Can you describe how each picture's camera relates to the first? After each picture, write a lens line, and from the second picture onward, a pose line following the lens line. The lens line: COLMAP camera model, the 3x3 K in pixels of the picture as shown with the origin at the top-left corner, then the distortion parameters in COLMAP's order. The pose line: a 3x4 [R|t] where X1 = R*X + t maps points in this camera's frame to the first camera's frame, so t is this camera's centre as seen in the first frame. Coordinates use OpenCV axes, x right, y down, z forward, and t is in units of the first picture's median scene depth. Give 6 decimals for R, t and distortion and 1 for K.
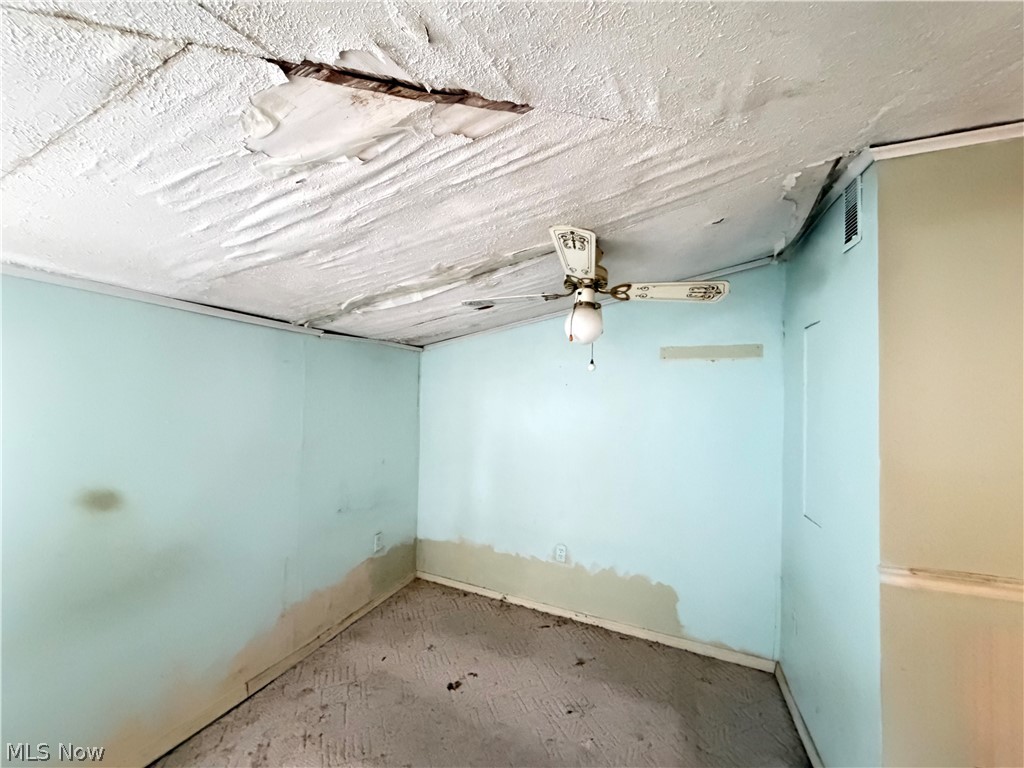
lens RADIAL K [[407.1, 0, 509.3], [0, 407.1, 386.0], [0, 0, 1]] dist [-0.001907, 0.000449]
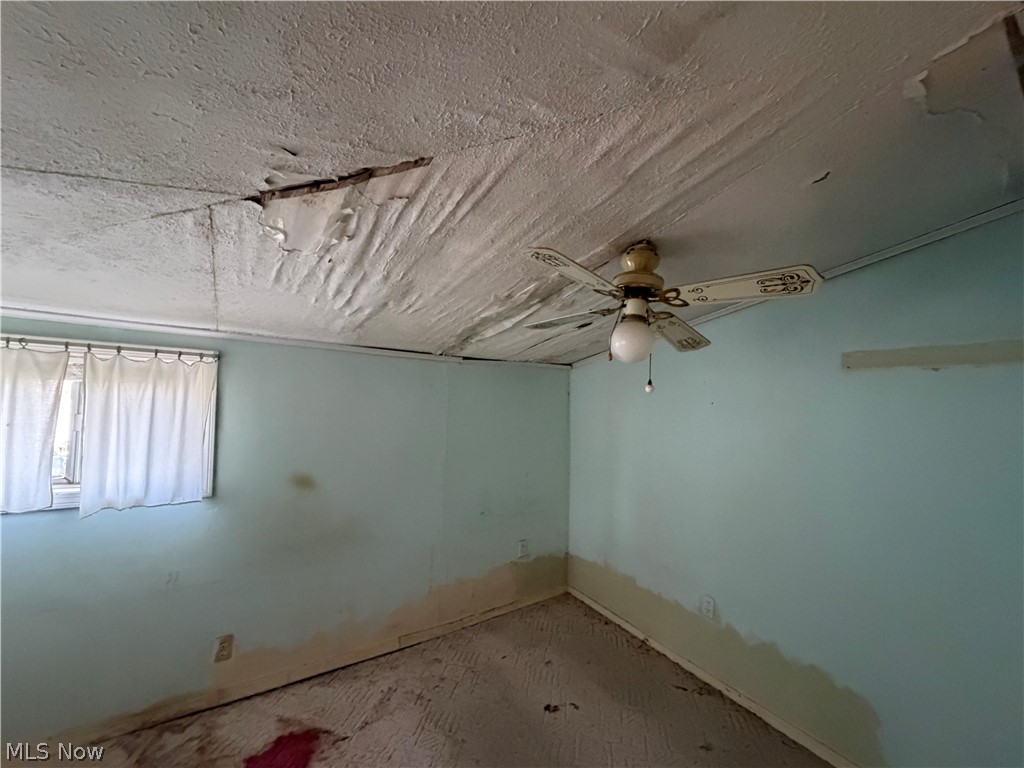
lens RADIAL K [[407.1, 0, 510.6], [0, 407.1, 385.7], [0, 0, 1]] dist [-0.001907, 0.000449]
pose [[0.833911, -0.017601, -0.551618, 0.329512], [0.002634, 0.999607, -0.027912, -0.022238], [0.551892, 0.021823, 0.833630, 0.096640]]
